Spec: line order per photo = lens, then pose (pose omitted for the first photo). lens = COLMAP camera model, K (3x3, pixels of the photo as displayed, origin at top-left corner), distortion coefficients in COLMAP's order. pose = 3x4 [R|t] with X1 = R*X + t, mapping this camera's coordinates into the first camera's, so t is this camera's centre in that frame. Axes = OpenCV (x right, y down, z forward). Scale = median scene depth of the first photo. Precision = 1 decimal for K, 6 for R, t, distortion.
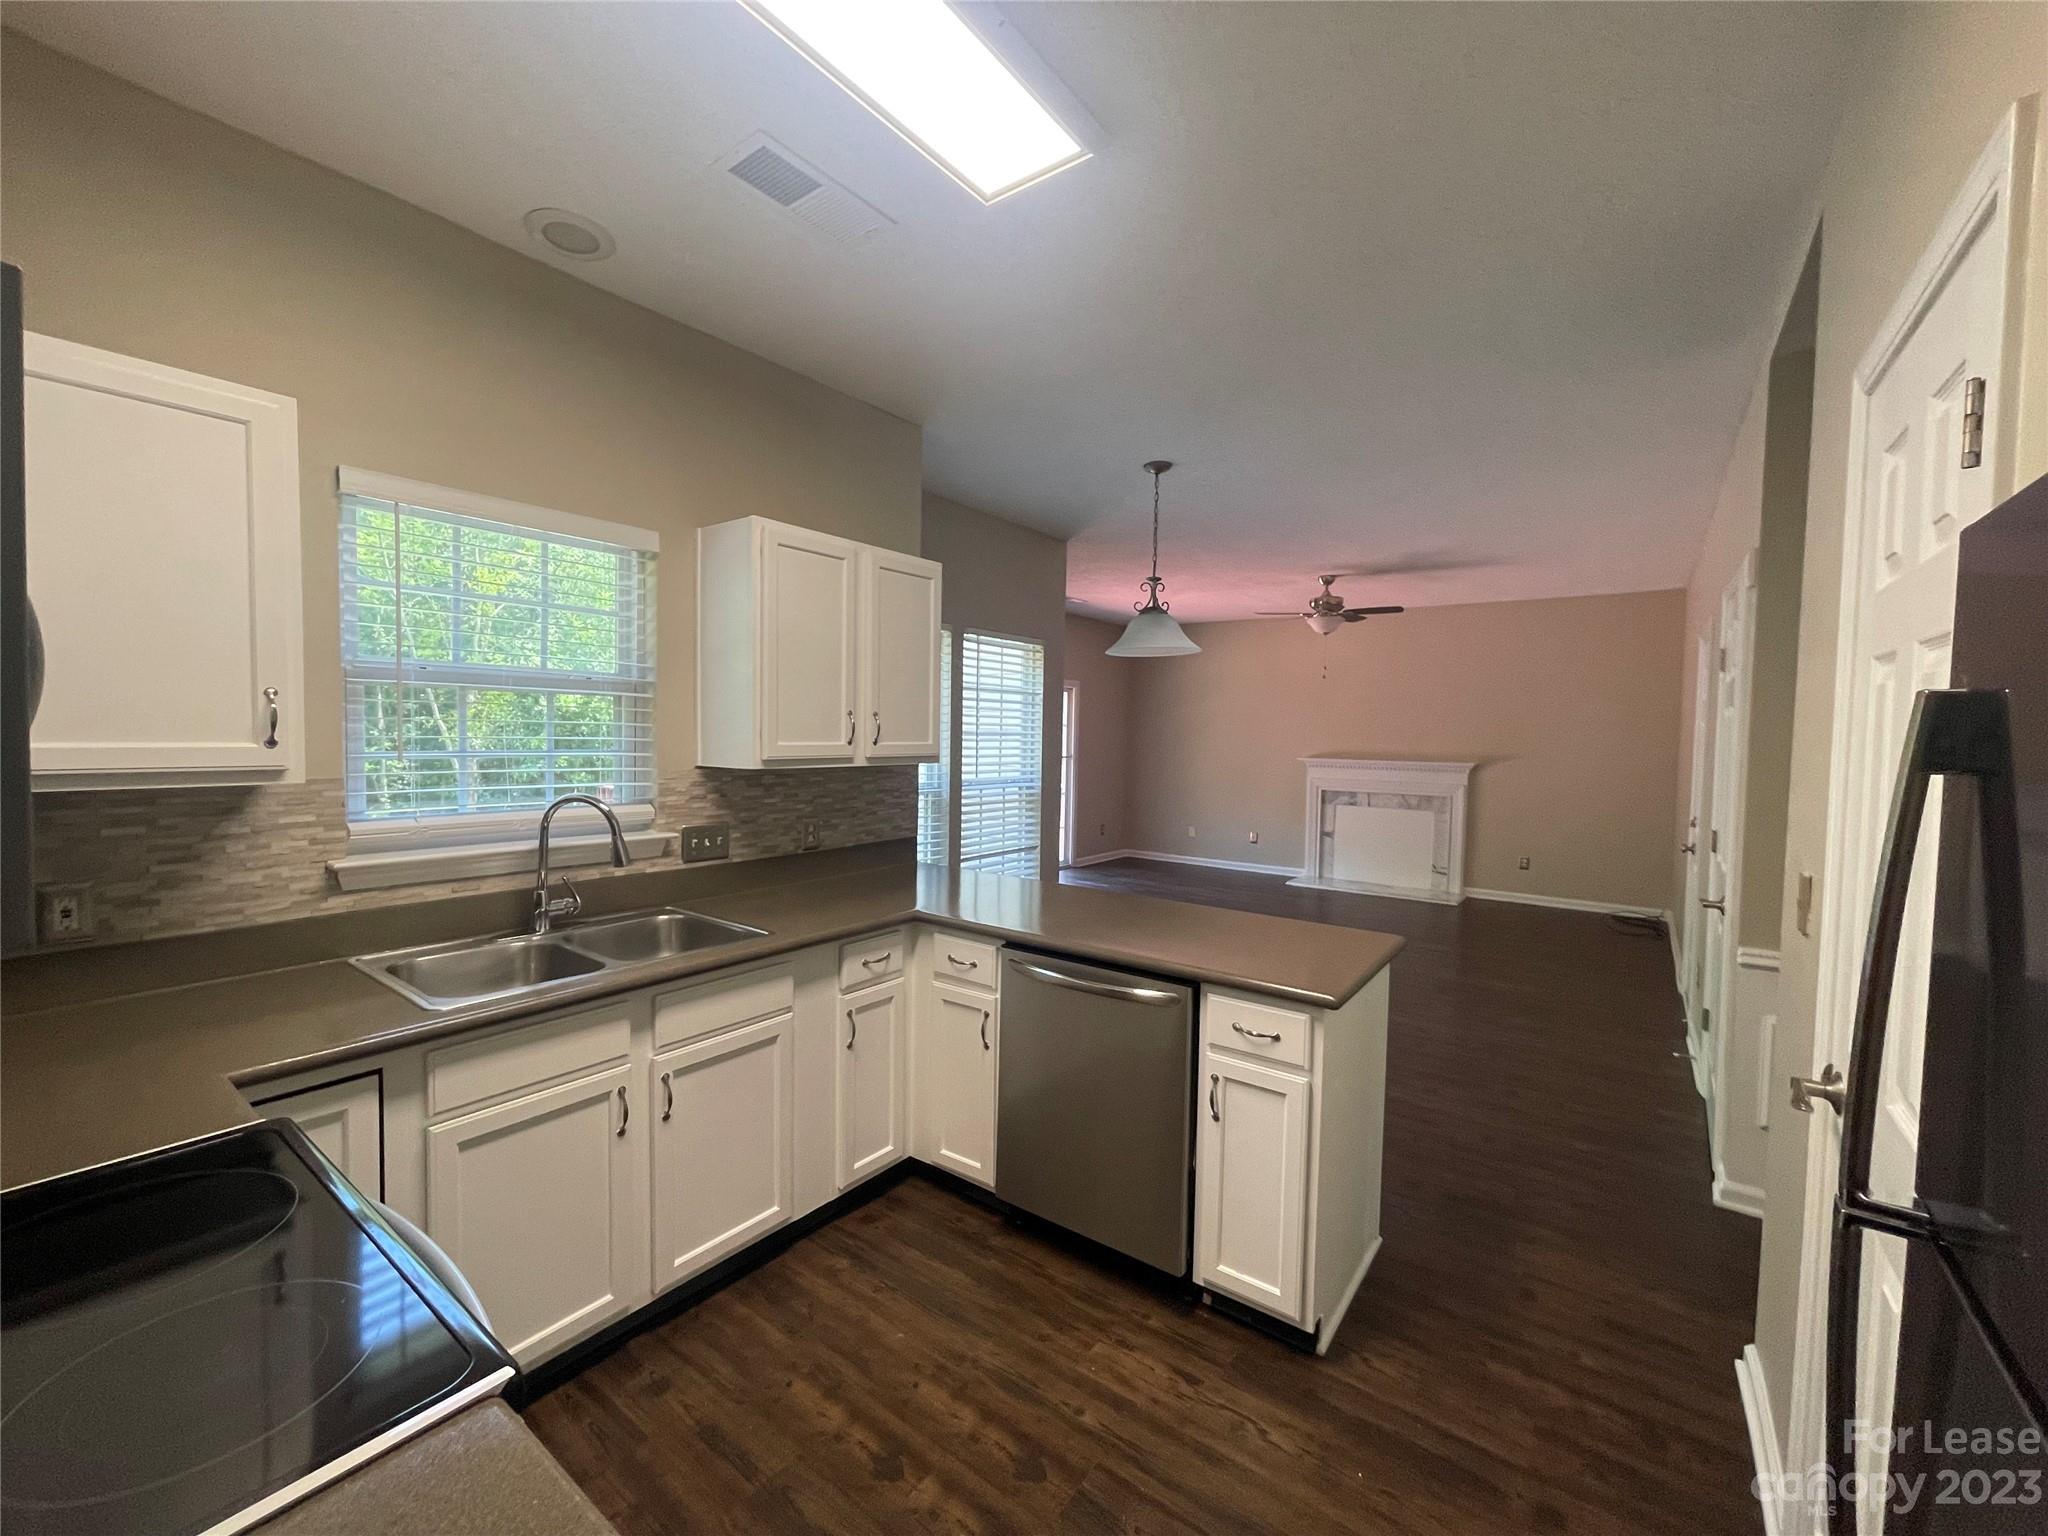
lens RADIAL K [[829.7, 0, 1018.5], [0, 829.7, 771.2], [0, 0, 1]] dist [0.002186, -0.000294]
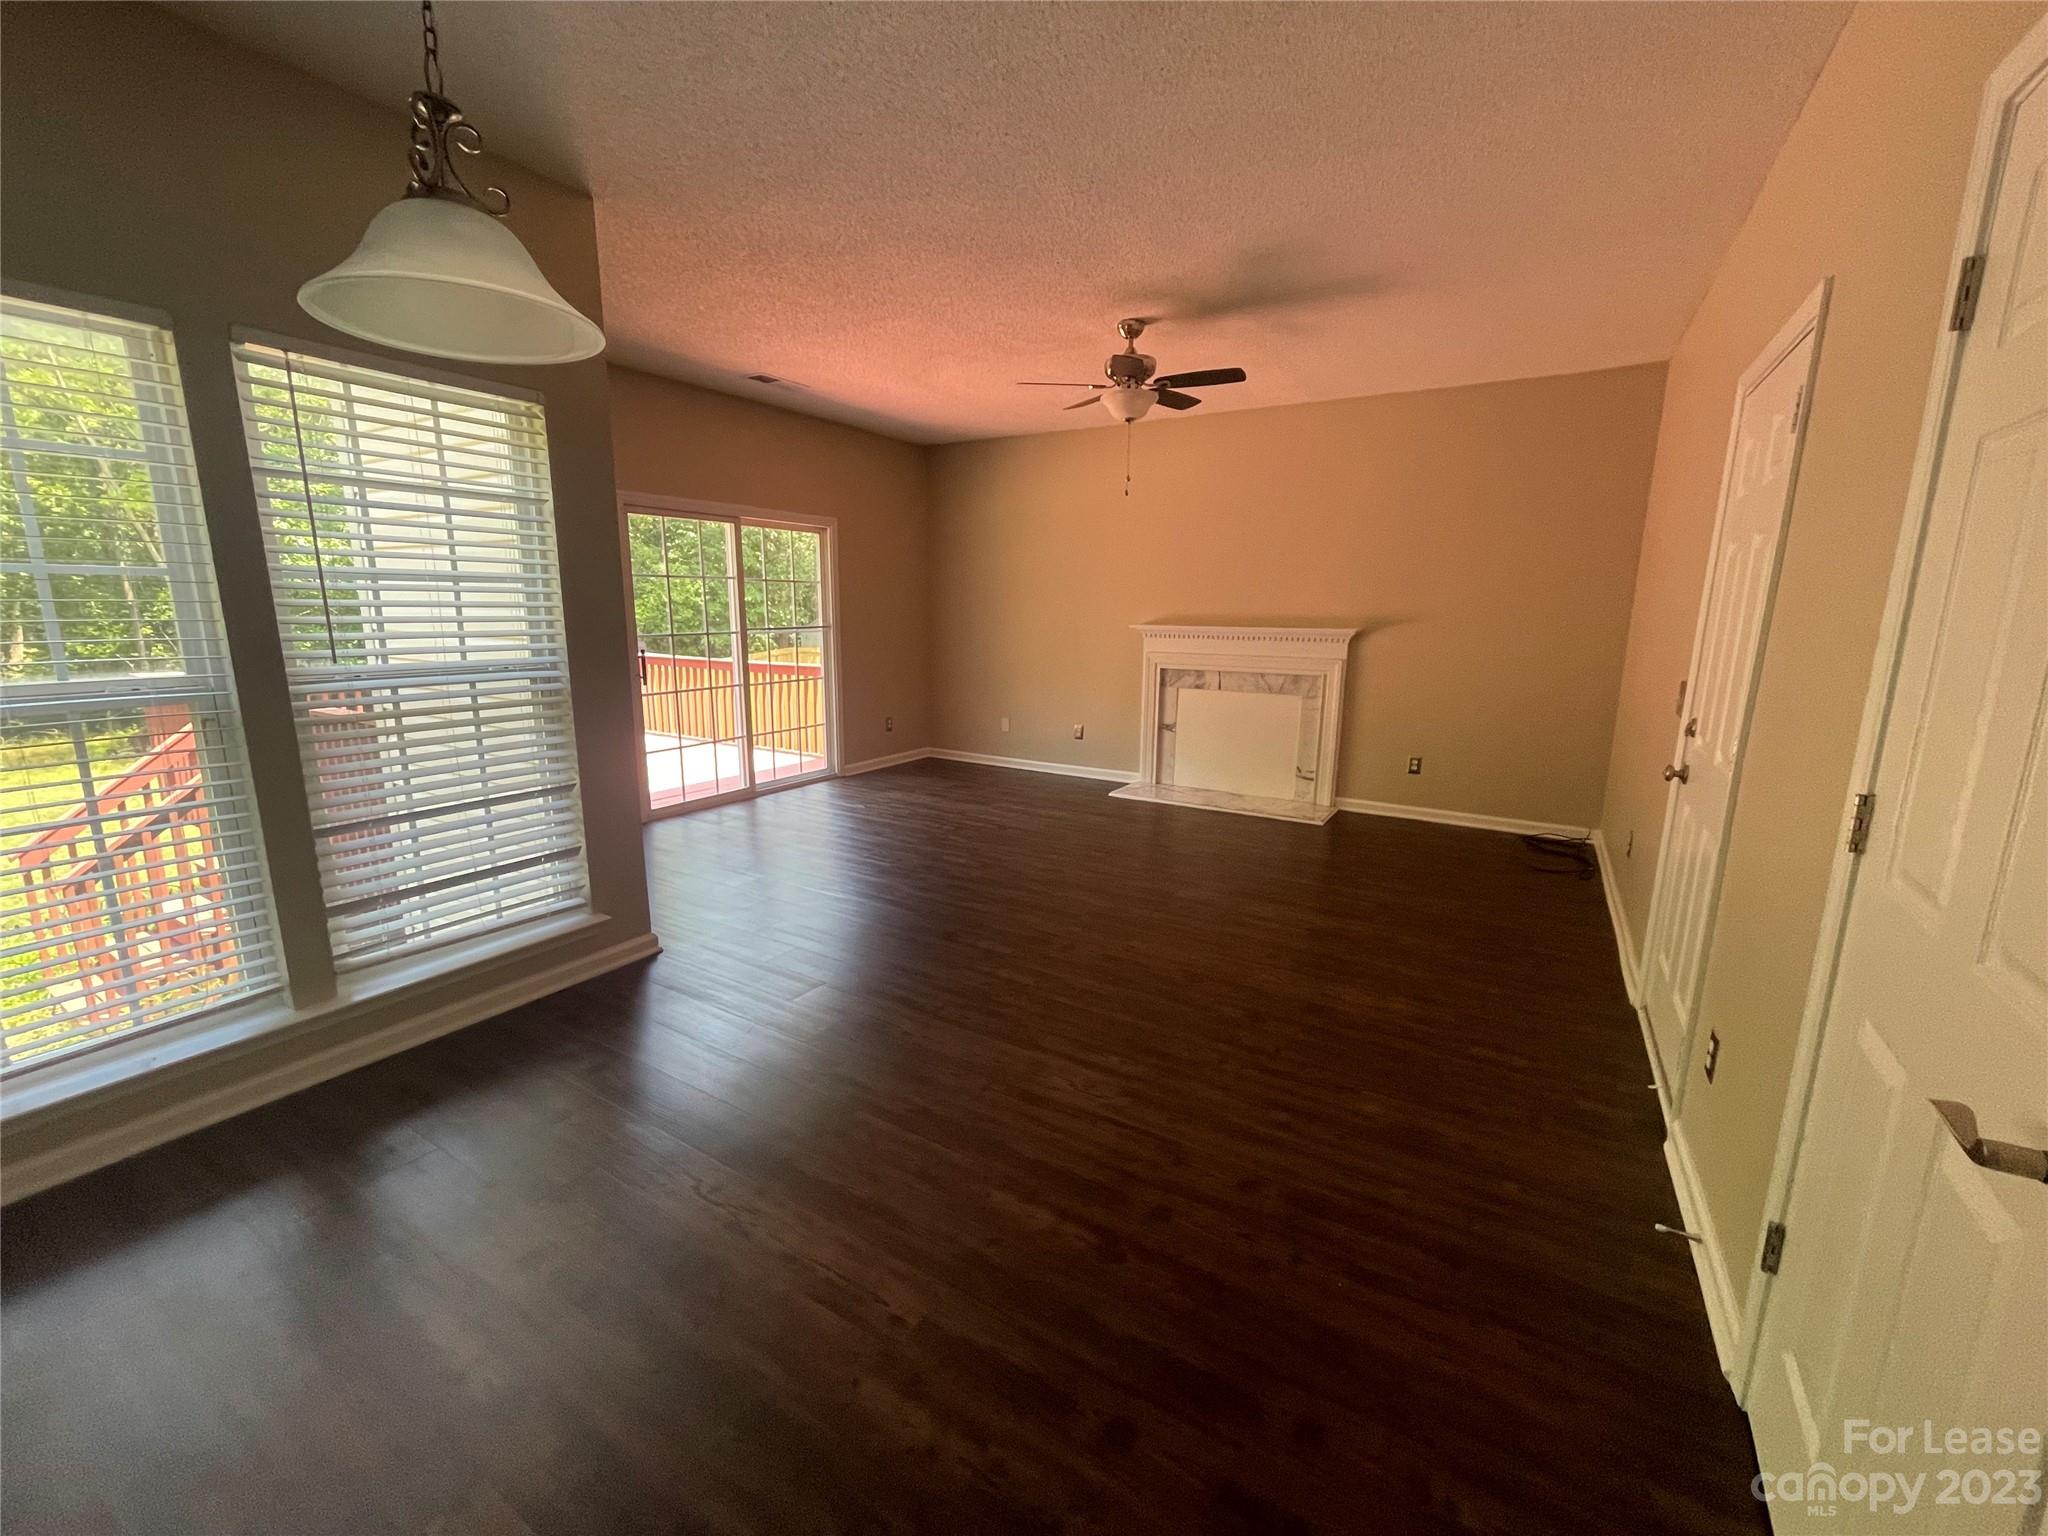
lens RADIAL K [[829.7, 0, 1024.4], [0, 829.7, 767.5], [0, 0, 1]] dist [0.002186, -0.000294]
pose [[0.995555, -0.025104, 0.090773, 0.230281], [0.011569, 0.989119, 0.146665, 0.000620], [-0.093467, -0.144963, 0.985013, 0.355895]]
